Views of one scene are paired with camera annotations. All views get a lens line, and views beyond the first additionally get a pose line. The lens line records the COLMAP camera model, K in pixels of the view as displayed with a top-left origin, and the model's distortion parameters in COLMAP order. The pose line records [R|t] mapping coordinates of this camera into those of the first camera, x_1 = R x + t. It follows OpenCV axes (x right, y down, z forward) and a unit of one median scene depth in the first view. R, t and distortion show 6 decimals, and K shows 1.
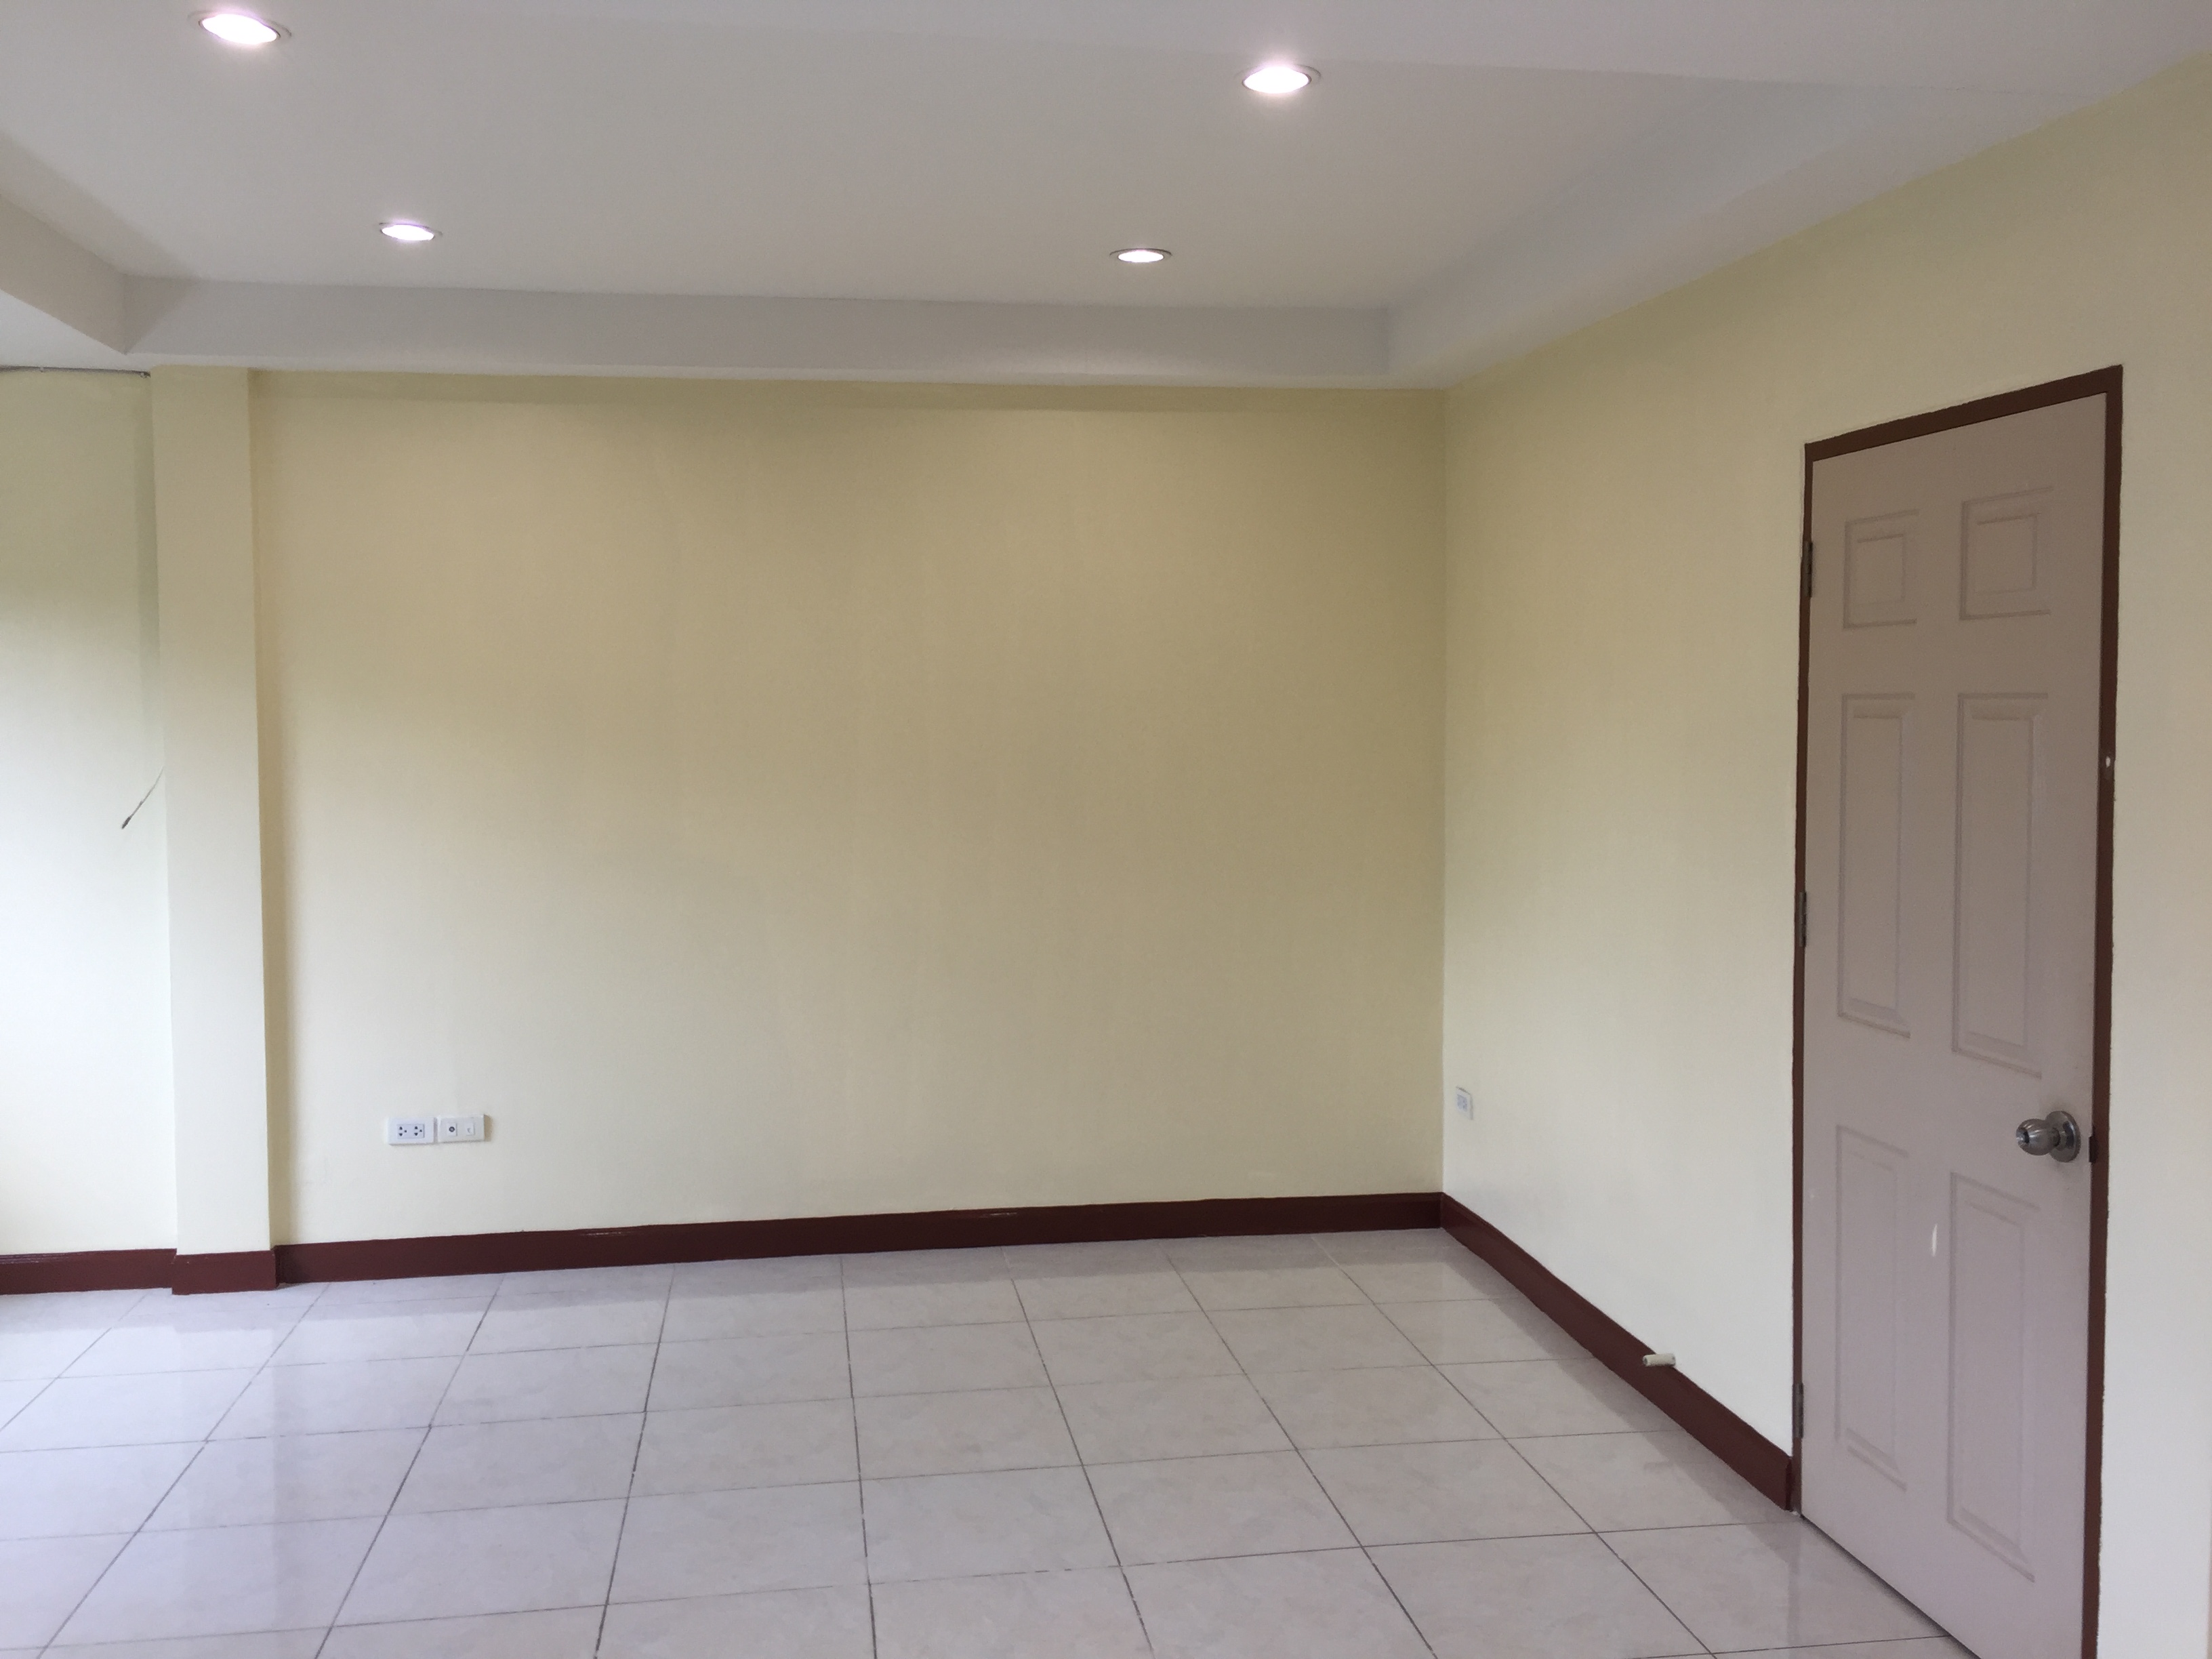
lens RADIAL K [[1884.2, 0, 1106.0], [0, 1884.2, 829.5], [0, 0, 1]] dist [0.036936, -0.010237]
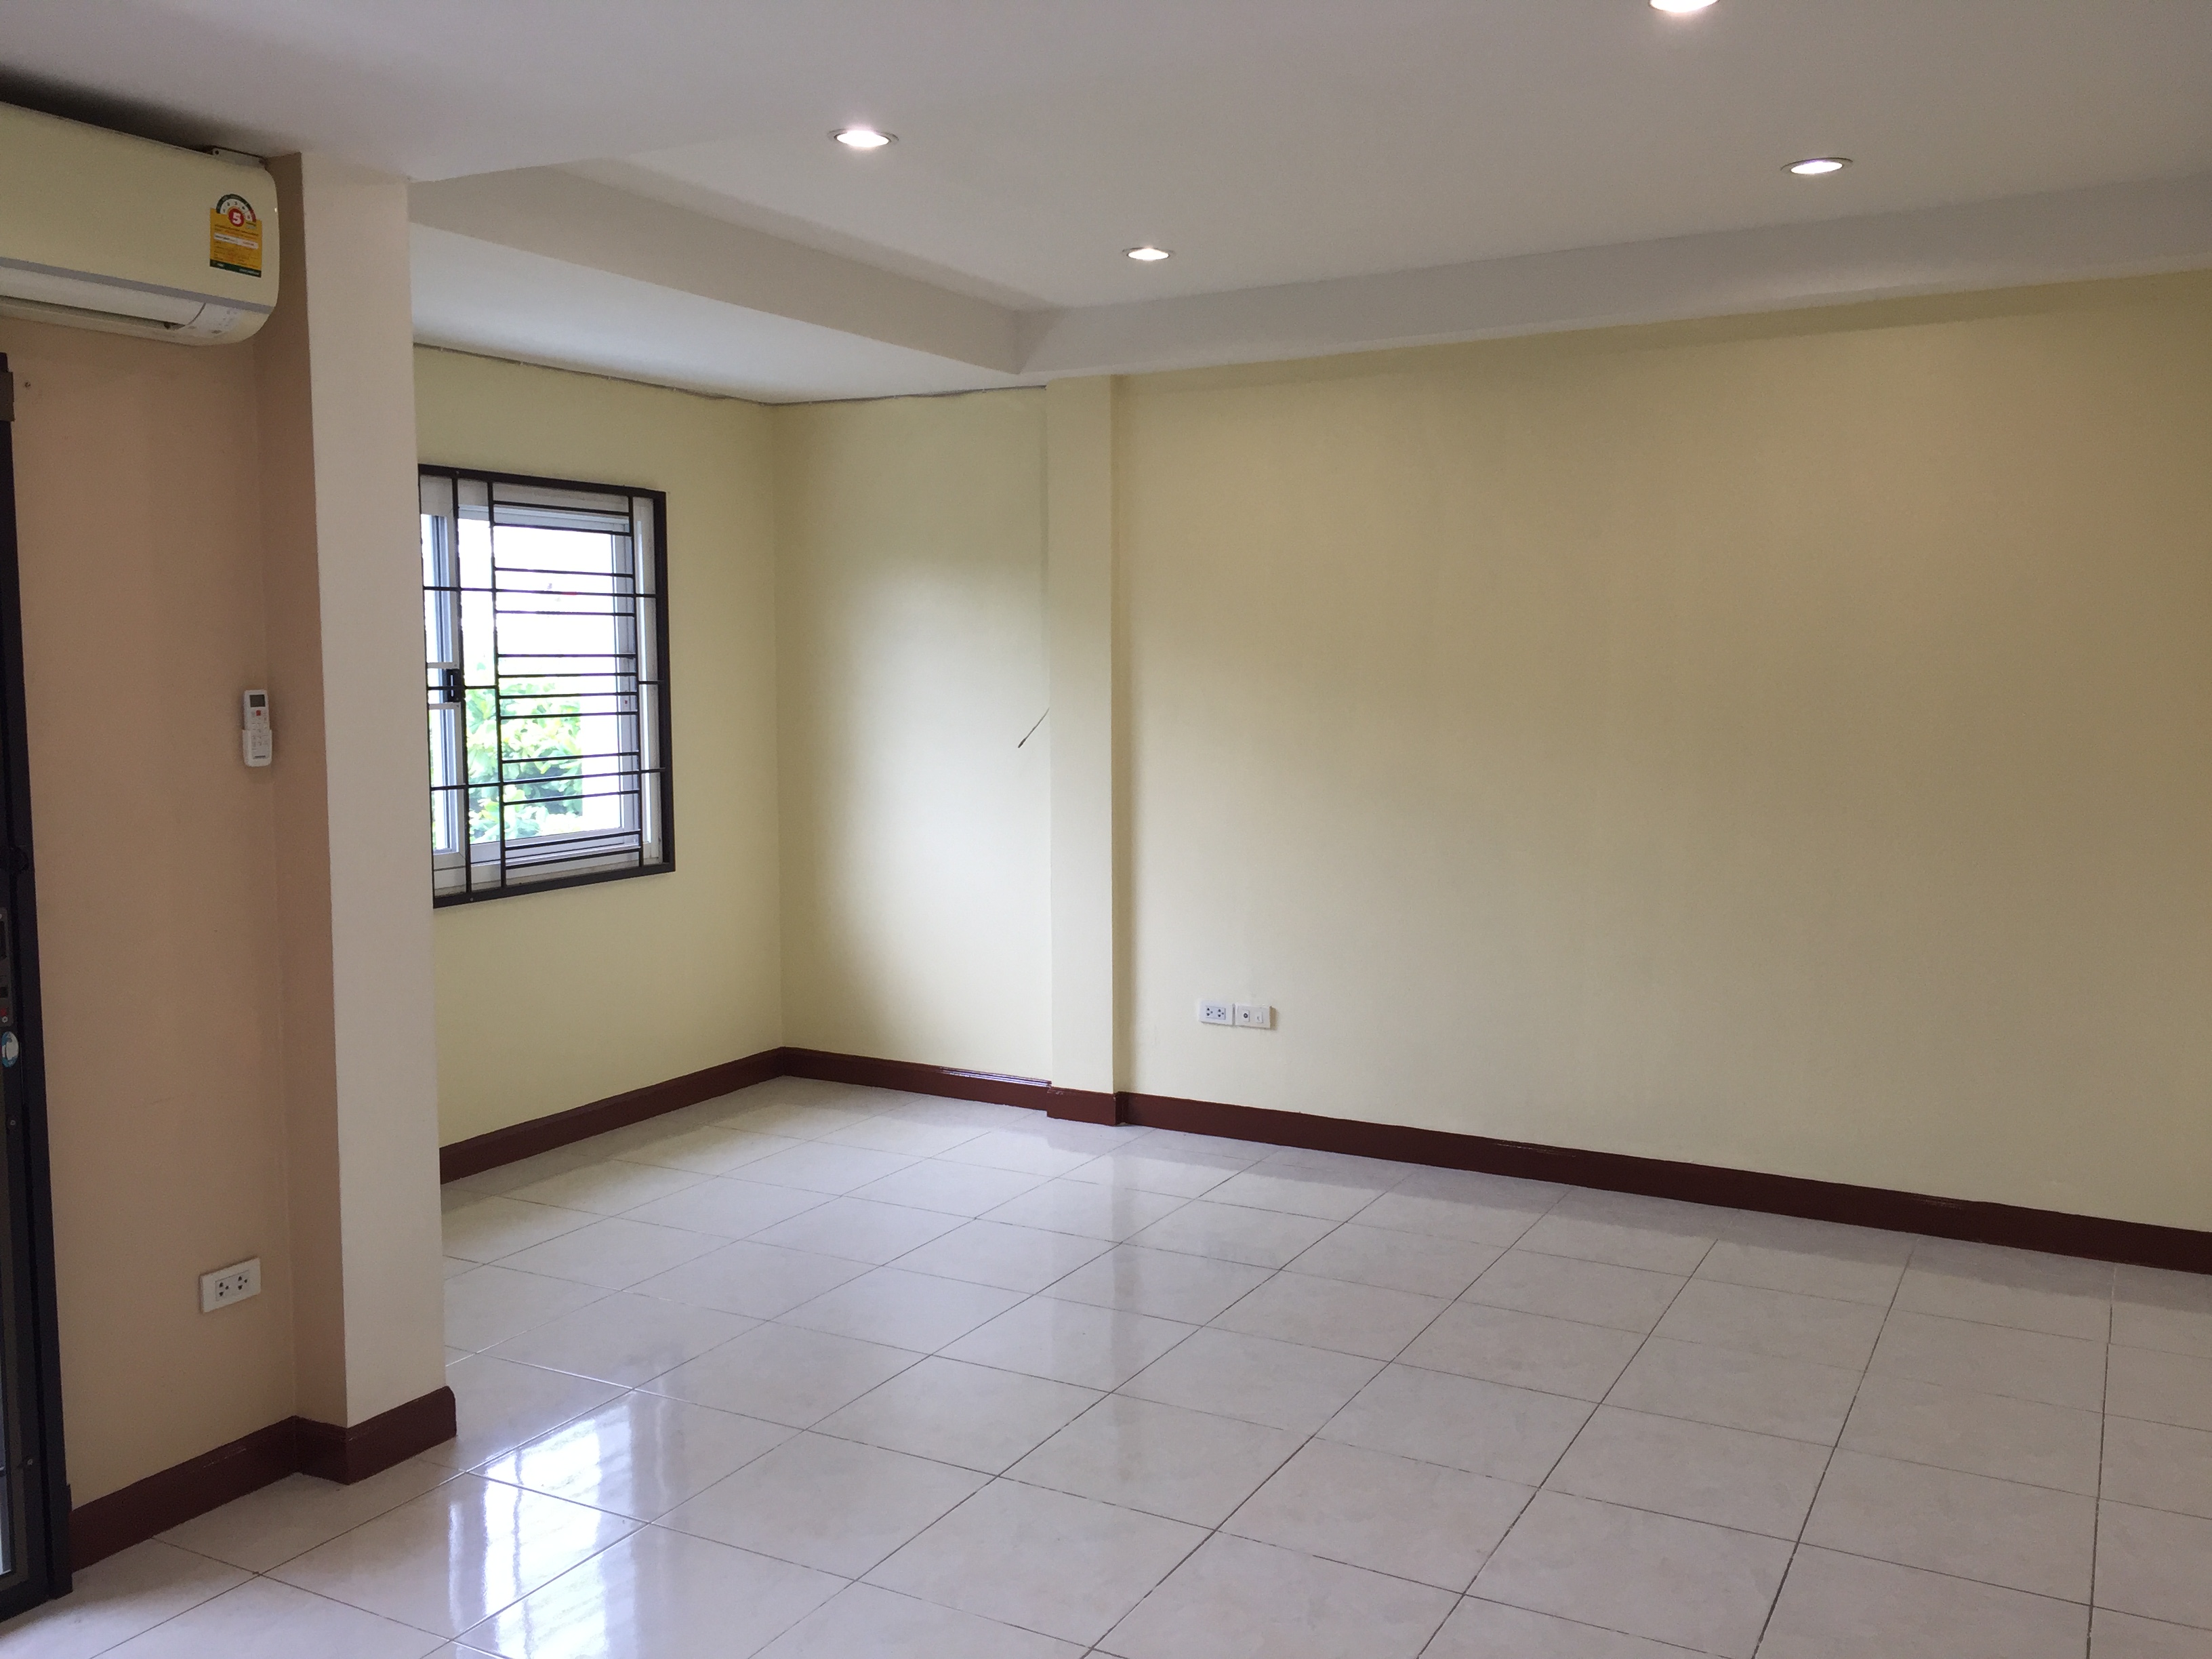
lens RADIAL K [[1884.2, 0, 1106.0], [0, 1884.2, 829.5], [0, 0, 1]] dist [0.036936, -0.010237]
pose [[0.785861, 0.059149, -0.615568, 0.298497], [-0.039891, 0.998191, 0.044988, -0.004908], [0.617115, -0.010798, 0.786799, 0.036212]]
